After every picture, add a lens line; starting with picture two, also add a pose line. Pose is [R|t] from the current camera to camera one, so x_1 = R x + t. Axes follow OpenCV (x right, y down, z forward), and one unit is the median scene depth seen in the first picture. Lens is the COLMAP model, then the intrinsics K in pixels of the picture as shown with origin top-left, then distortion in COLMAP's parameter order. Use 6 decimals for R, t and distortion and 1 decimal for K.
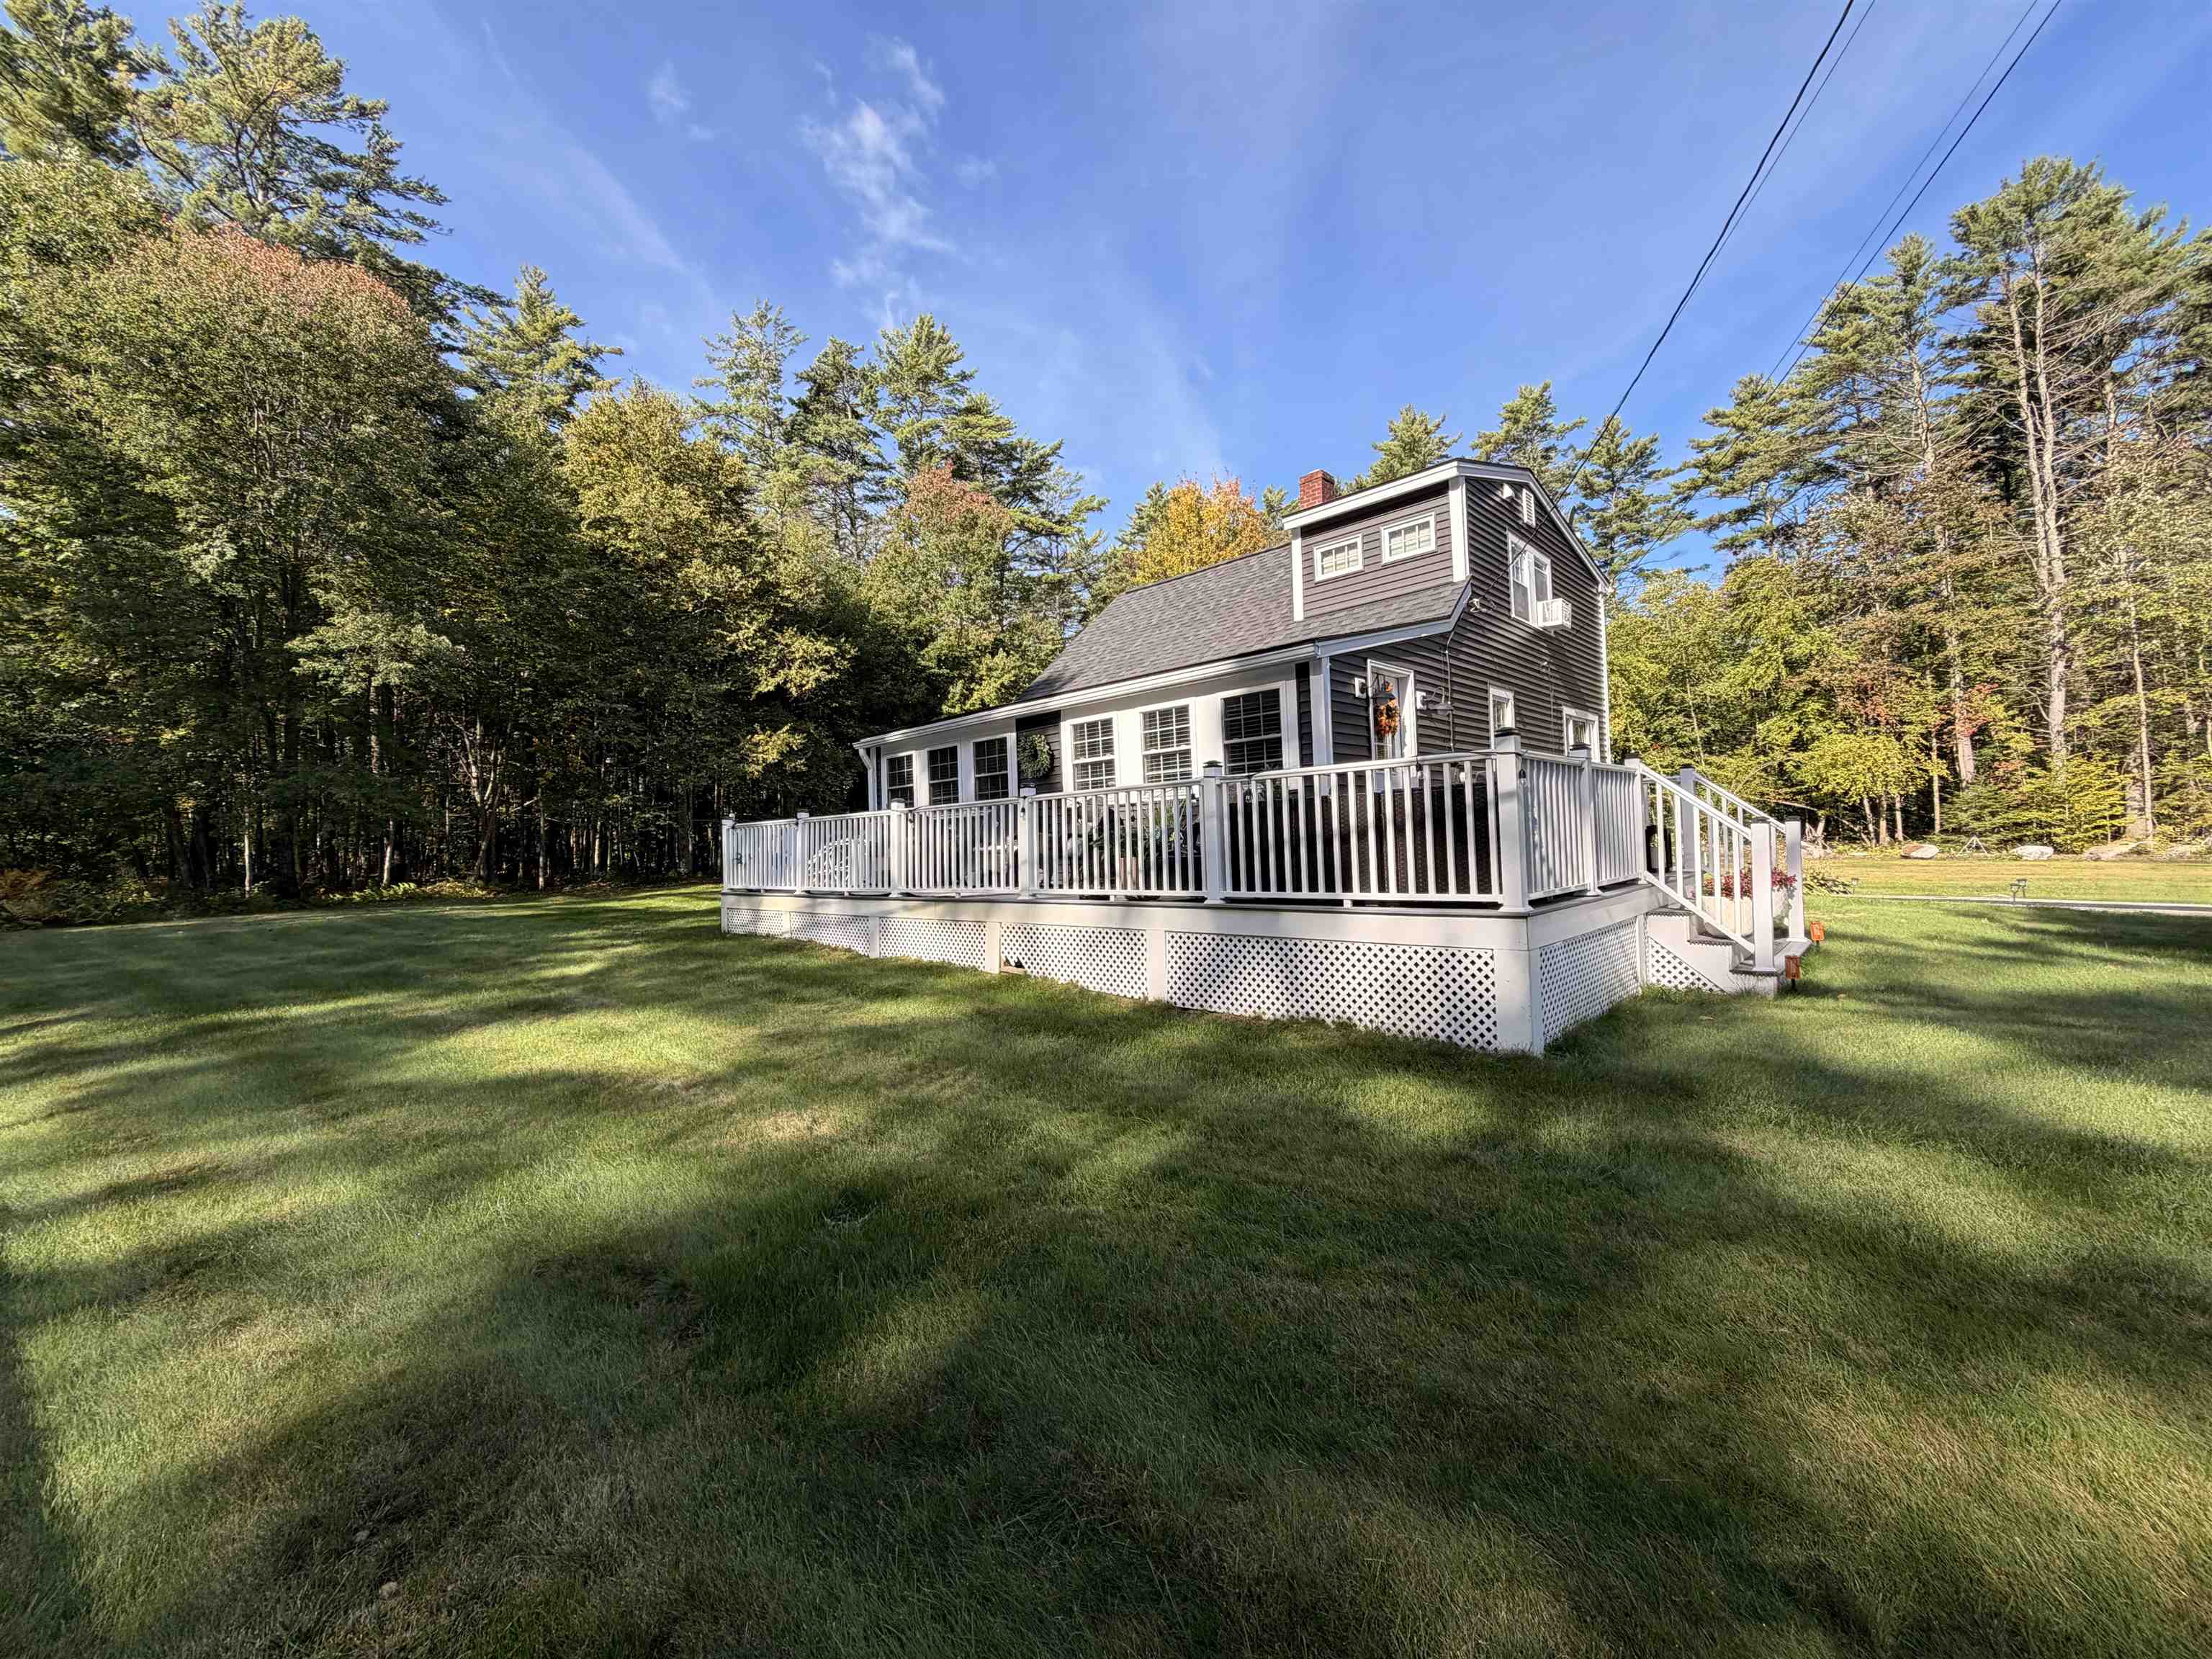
lens RADIAL K [[878.8, 0, 1105.3], [0, 878.8, 818.4], [0, 0, 1]] dist [-0.000435, -0.002385]
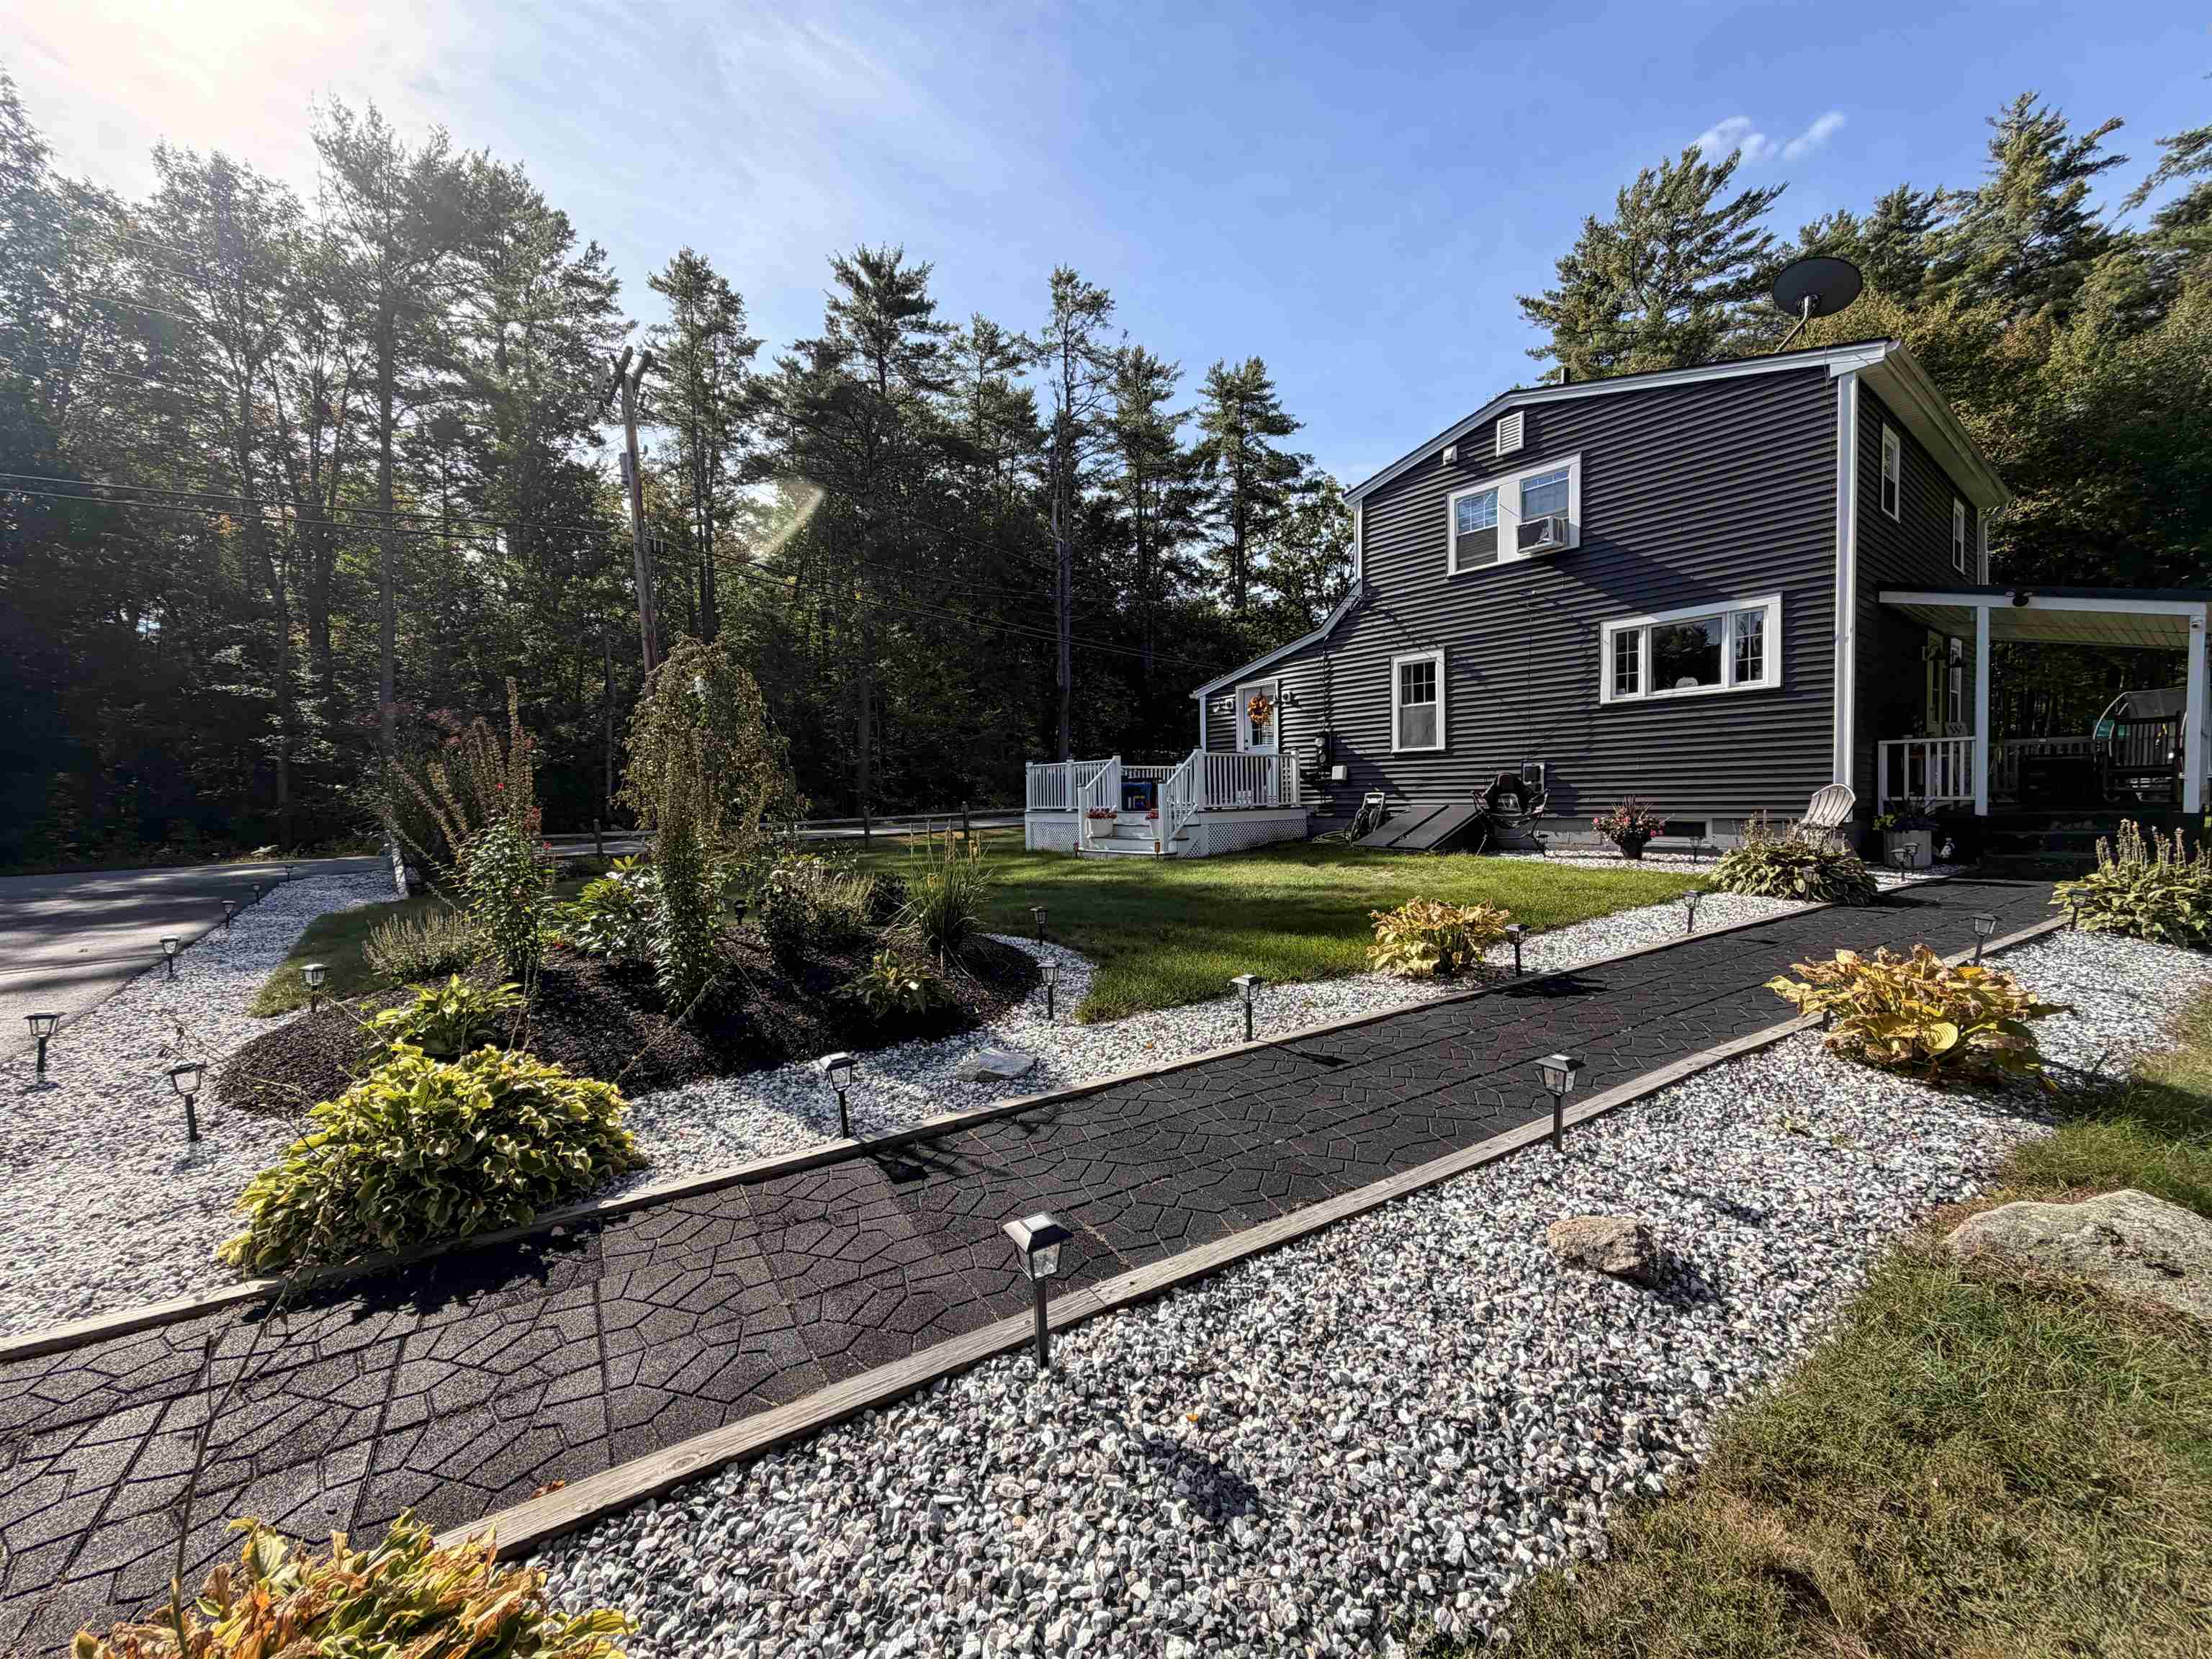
lens RADIAL K [[878.8, 0, 1095.2], [0, 878.8, 852.3], [0, 0, 1]] dist [-0.000435, -0.002385]
pose [[-0.155652, 0.098247, -0.982914, 0.866691], [0.055752, 0.994329, 0.090559, -0.008432], [0.986237, -0.040704, -0.160247, 0.393877]]
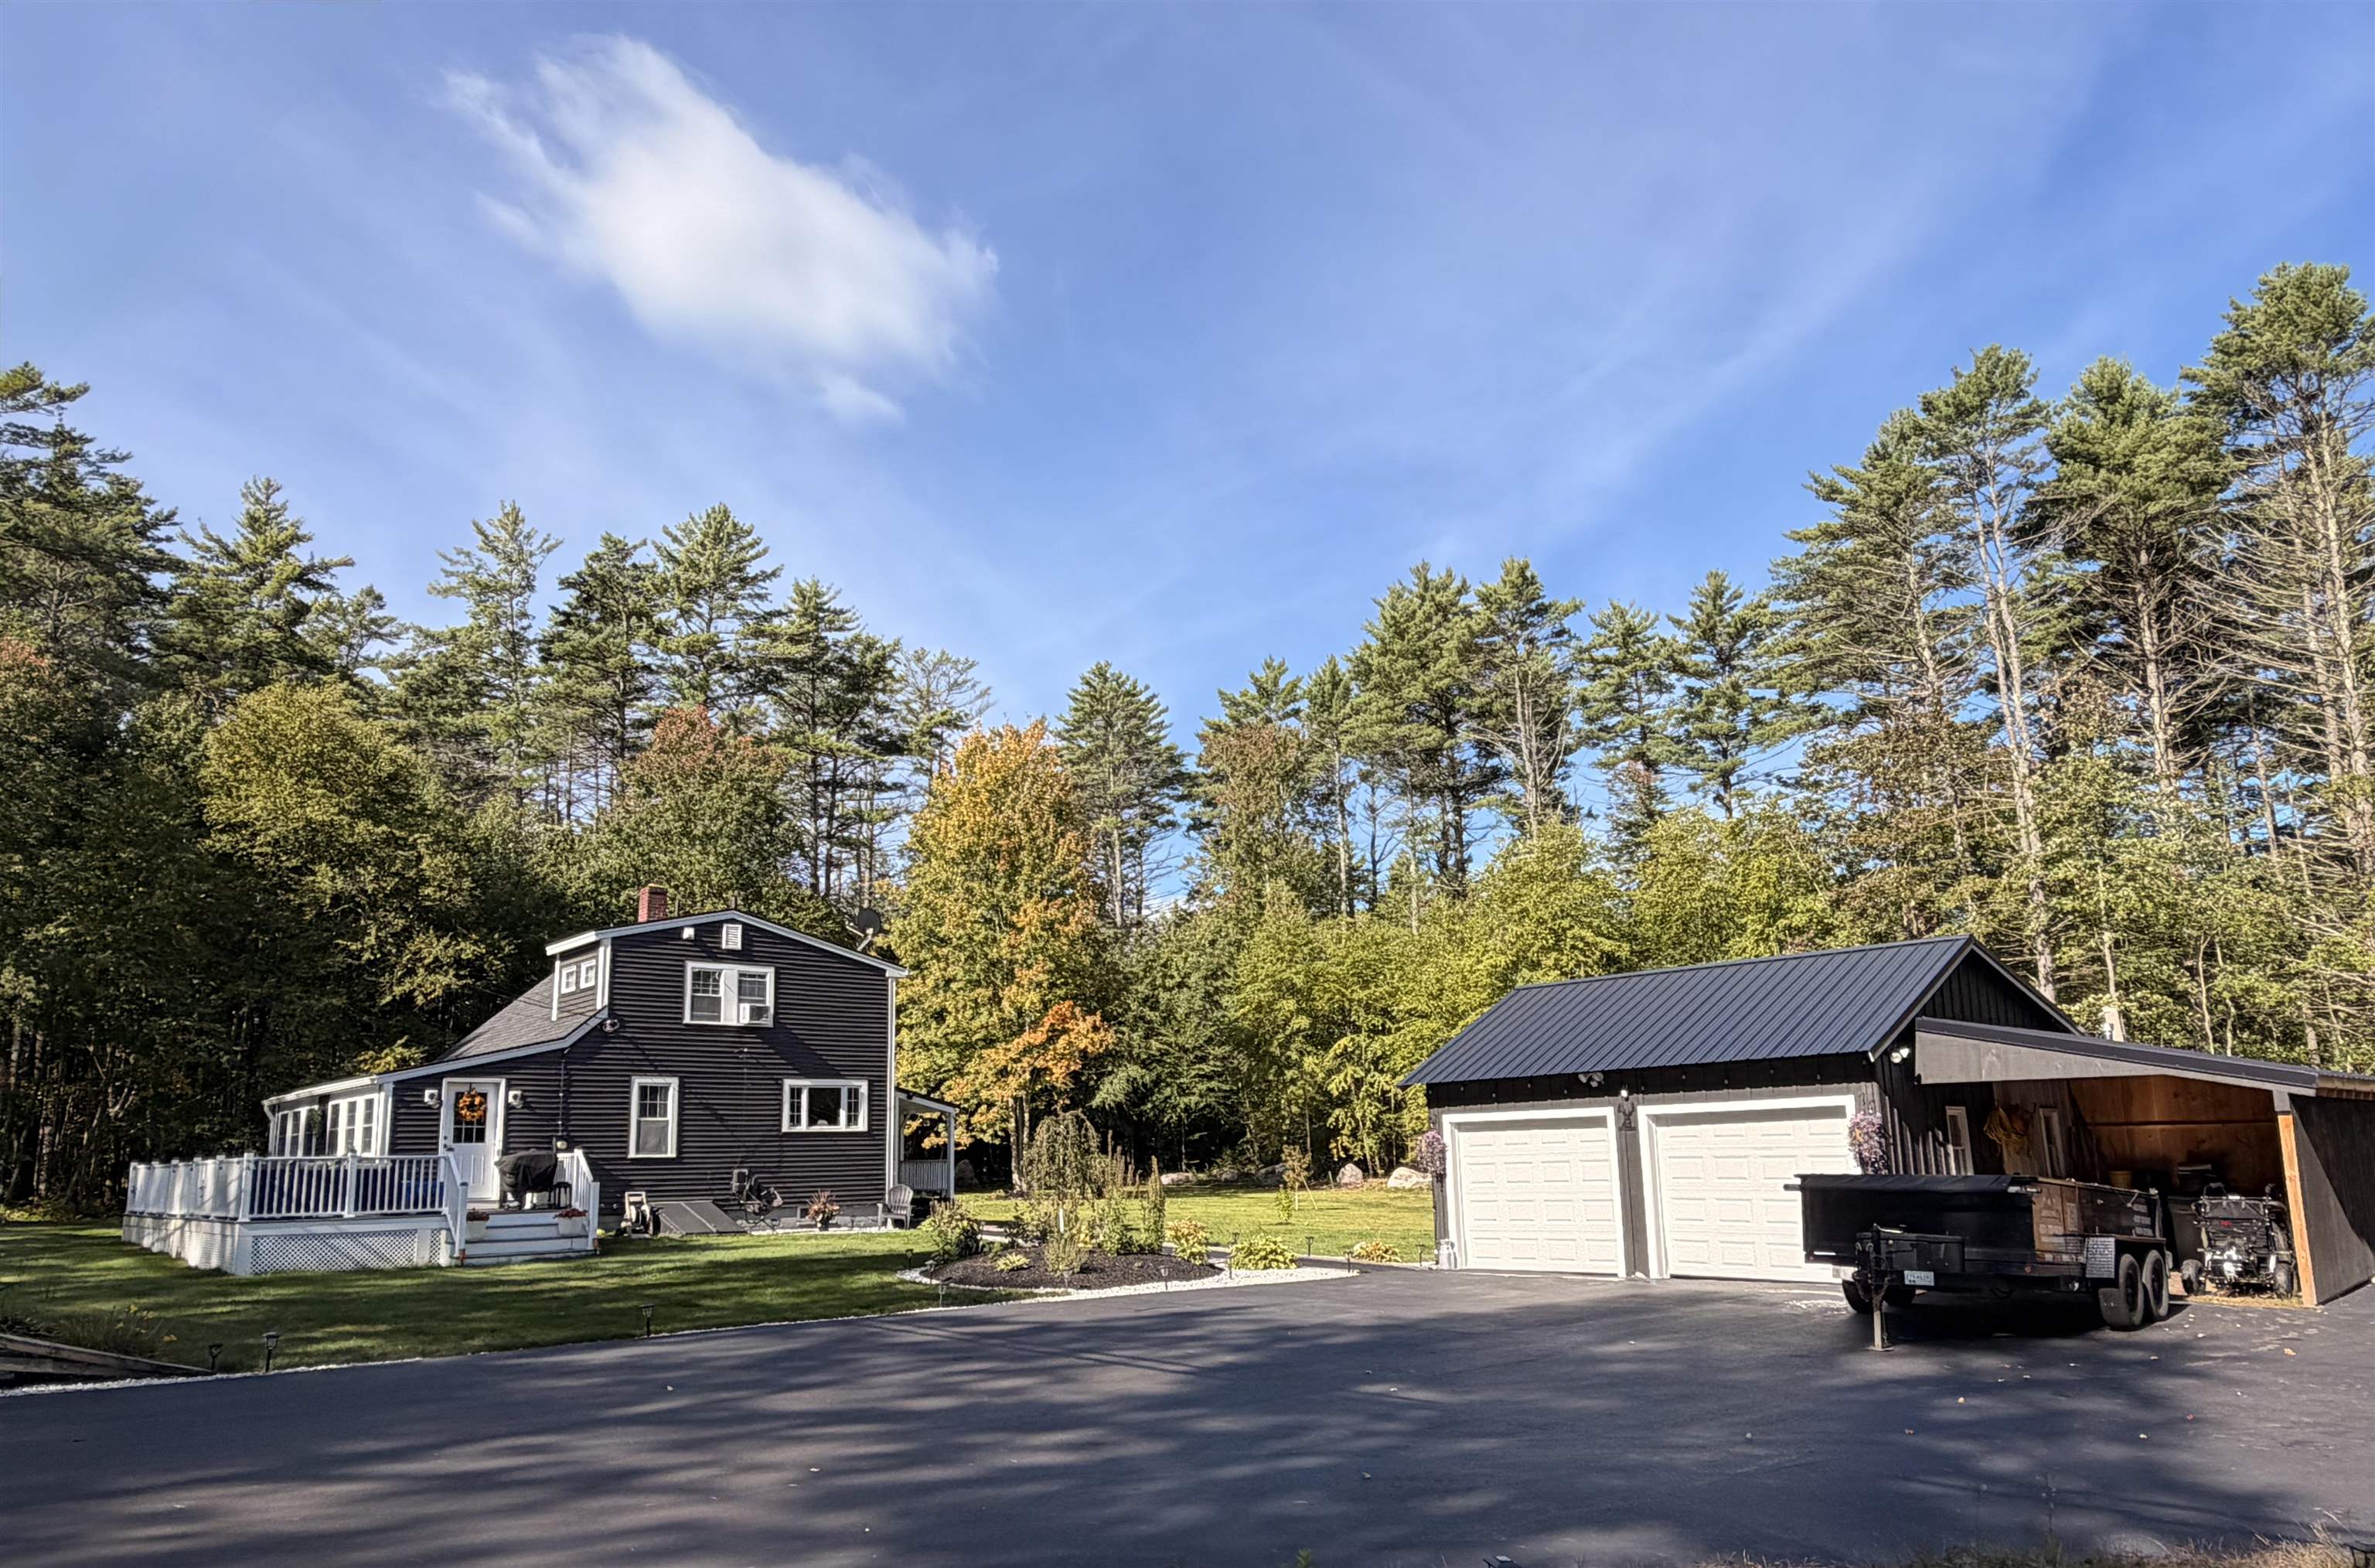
lens RADIAL K [[1561.4, 0, 1206.6], [0, 1561.4, 883.5], [0, 0, 1]] dist [-0.001489, 0.002493]
pose [[0.996532, 0.000687, -0.083209, 0.803201], [-0.012435, 0.989967, -0.140749, -0.058938], [0.082277, 0.141296, 0.986542, -0.757018]]
